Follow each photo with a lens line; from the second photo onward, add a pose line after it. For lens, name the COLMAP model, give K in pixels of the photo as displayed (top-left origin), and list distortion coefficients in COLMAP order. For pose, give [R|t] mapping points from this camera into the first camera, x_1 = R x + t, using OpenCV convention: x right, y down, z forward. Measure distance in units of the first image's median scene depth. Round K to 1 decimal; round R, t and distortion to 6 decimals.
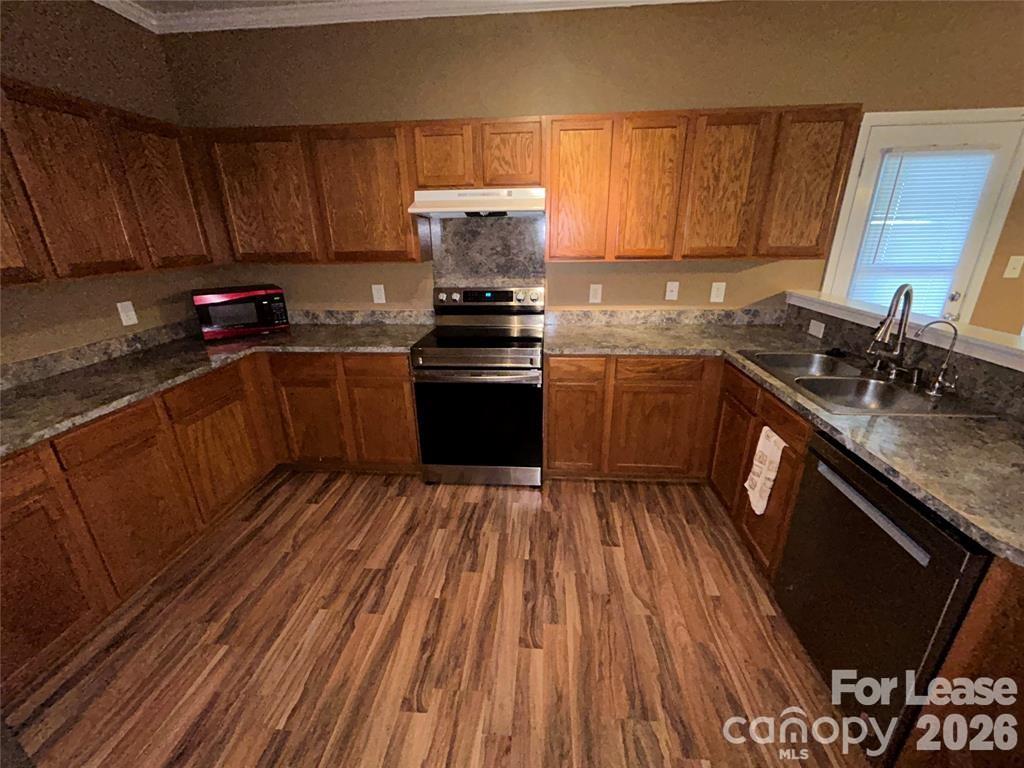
lens RADIAL K [[415.6, 0, 512.7], [0, 415.6, 385.0], [0, 0, 1]] dist [-0.002642, 0.000040]
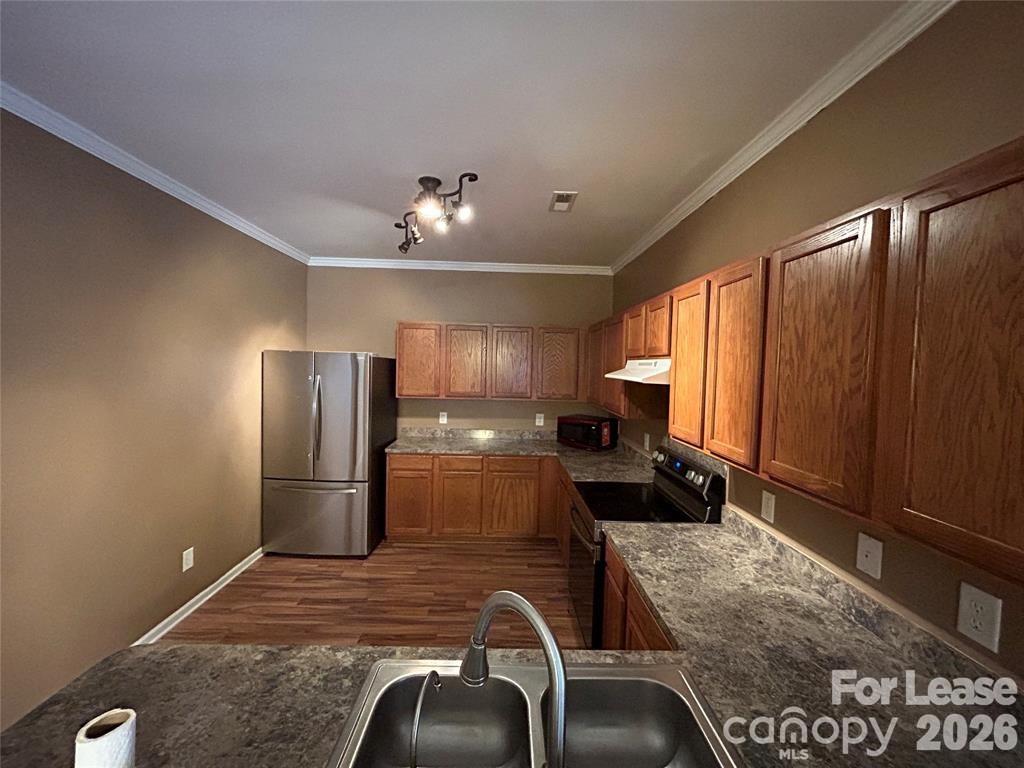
lens RADIAL K [[415.6, 0, 512.3], [0, 415.6, 381.5], [0, 0, 1]] dist [-0.002642, 0.000040]
pose [[0.110450, 0.056362, -0.992282, 0.918581], [-0.369821, 0.929031, 0.011605, -0.307202], [0.922515, 0.365685, 0.123456, 0.578846]]
